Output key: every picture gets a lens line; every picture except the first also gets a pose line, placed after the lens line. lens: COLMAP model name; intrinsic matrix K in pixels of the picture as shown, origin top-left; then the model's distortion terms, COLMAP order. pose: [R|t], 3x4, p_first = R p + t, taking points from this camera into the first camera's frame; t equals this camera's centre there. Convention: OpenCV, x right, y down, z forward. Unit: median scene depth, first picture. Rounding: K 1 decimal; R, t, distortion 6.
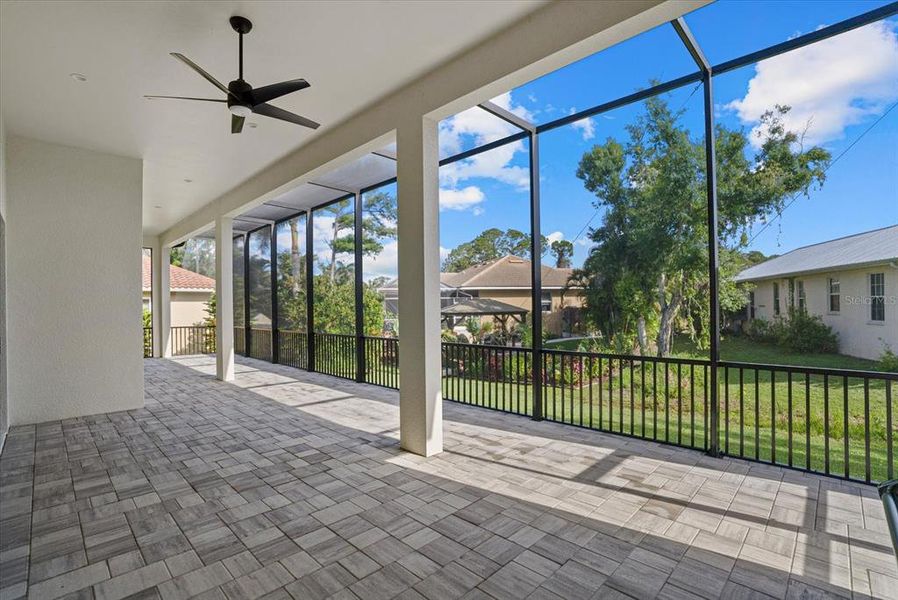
lens RADIAL K [[413.0, 0, 453.2], [0, 413.0, 303.8], [0, 0, 1]] dist [-0.043728, 0.000509]
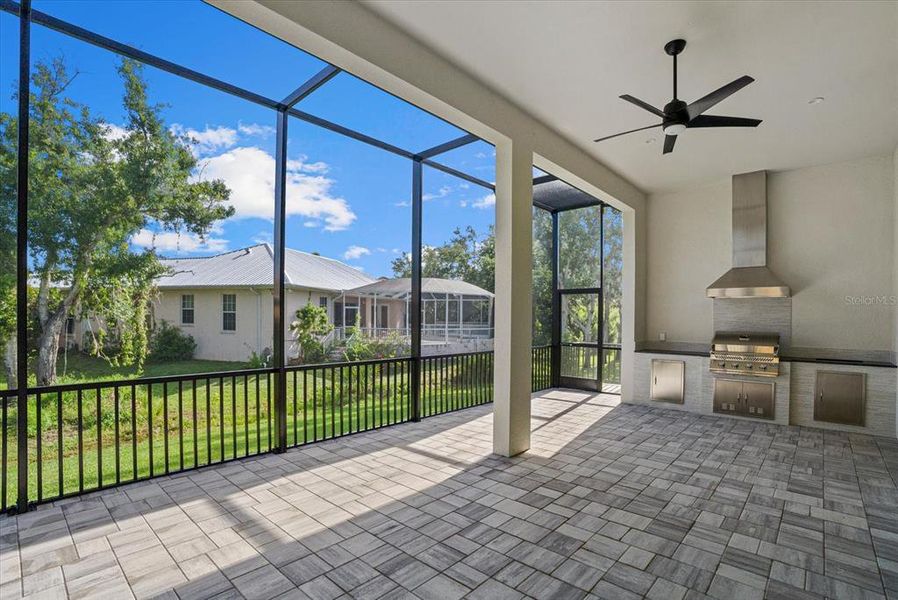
lens RADIAL K [[427.0, 0, 438.2], [0, 427.0, 318.7], [0, 0, 1]] dist [-0.041538, 0.000052]
pose [[-0.019618, 0.008841, 0.999768, -1.173388], [-0.015231, 0.999842, -0.009141, 0.021240], [-0.999692, -0.015407, -0.019480, 1.199943]]
